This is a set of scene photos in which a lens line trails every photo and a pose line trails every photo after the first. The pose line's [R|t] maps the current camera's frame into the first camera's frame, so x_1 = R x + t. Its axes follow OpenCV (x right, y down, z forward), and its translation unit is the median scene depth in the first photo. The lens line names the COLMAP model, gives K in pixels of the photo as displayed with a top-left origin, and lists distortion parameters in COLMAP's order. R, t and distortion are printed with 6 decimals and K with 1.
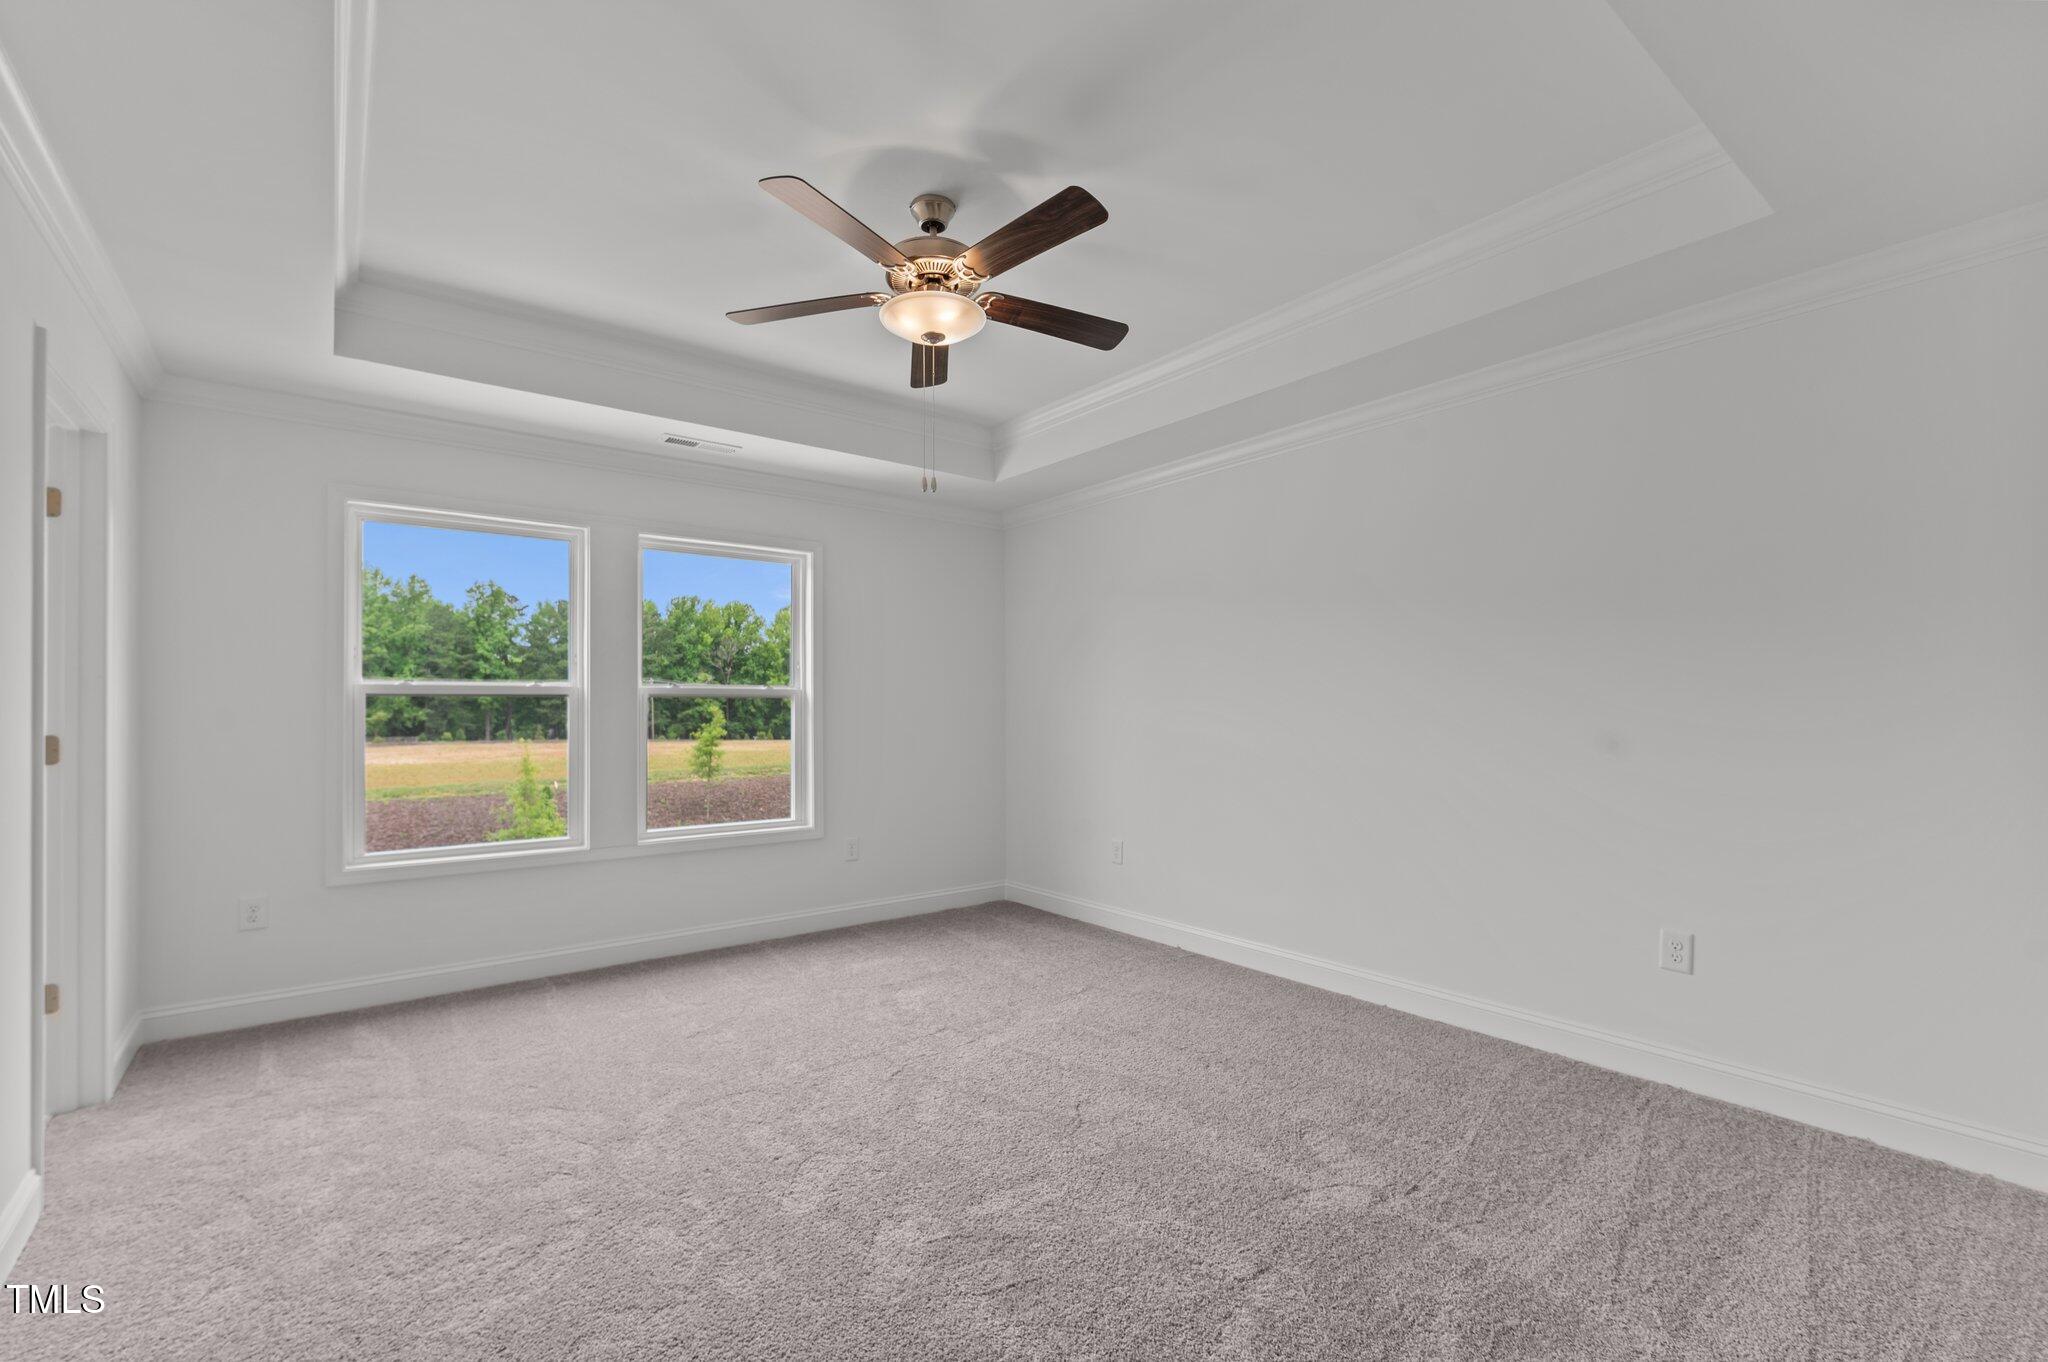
lens RADIAL K [[871.3, 0, 1020.9], [0, 871.3, 705.5], [0, 0, 1]] dist [-0.000112, -0.000039]
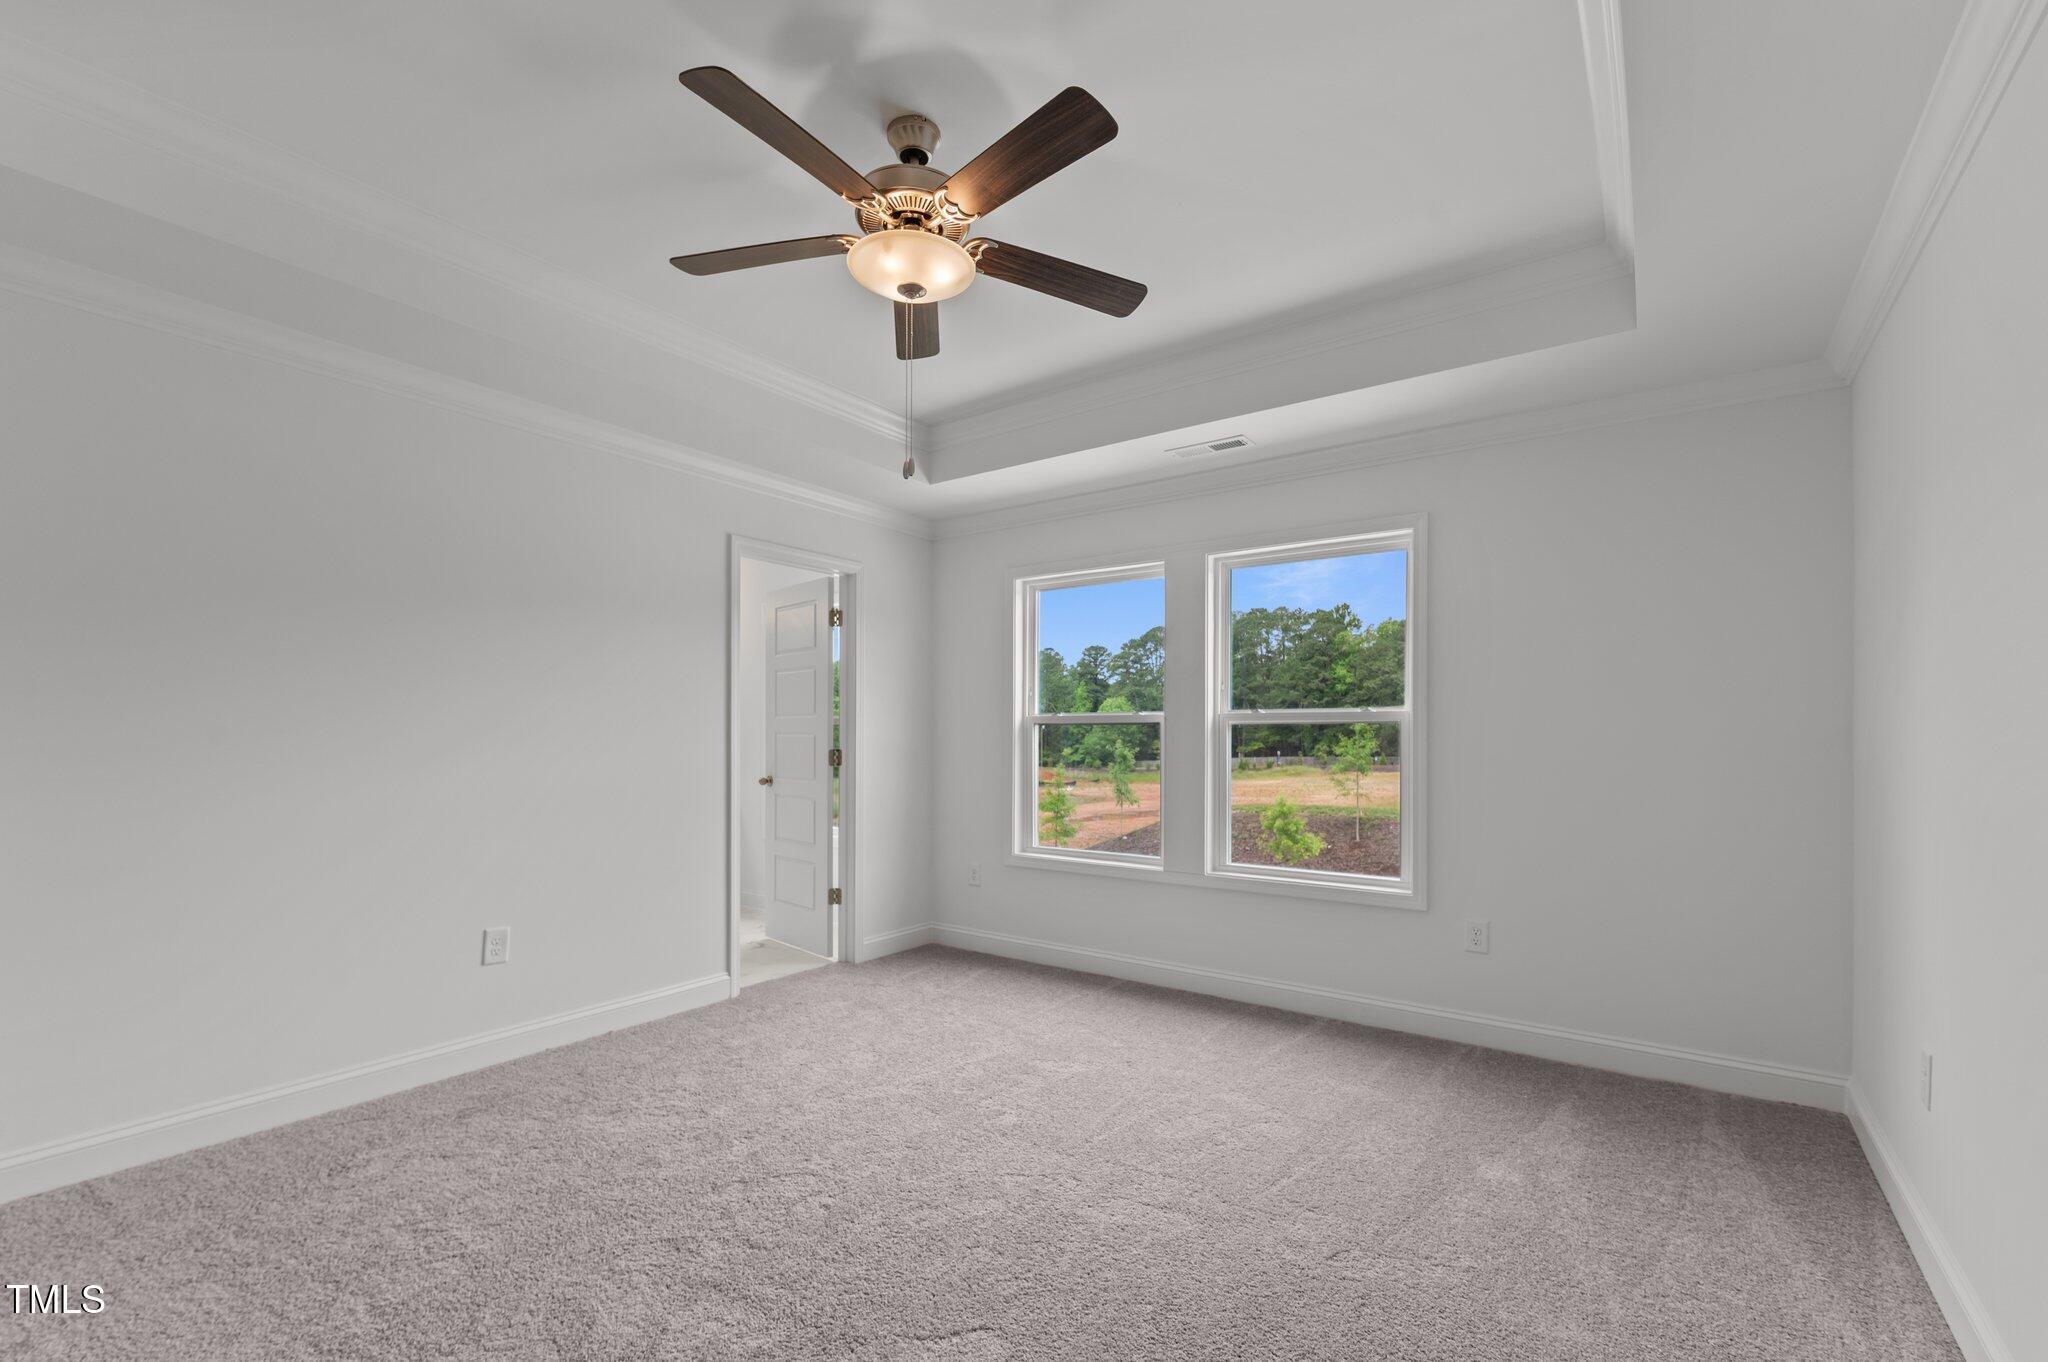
lens RADIAL K [[882.1, 0, 1019.9], [0, 882.1, 740.5], [0, 0, 1]] dist [0.000552, 0.000013]
pose [[0.260355, -0.009037, -0.965471, 0.464901], [-0.001858, 0.999950, -0.009860, 0.020956], [0.965511, 0.004361, 0.260325, 0.559197]]
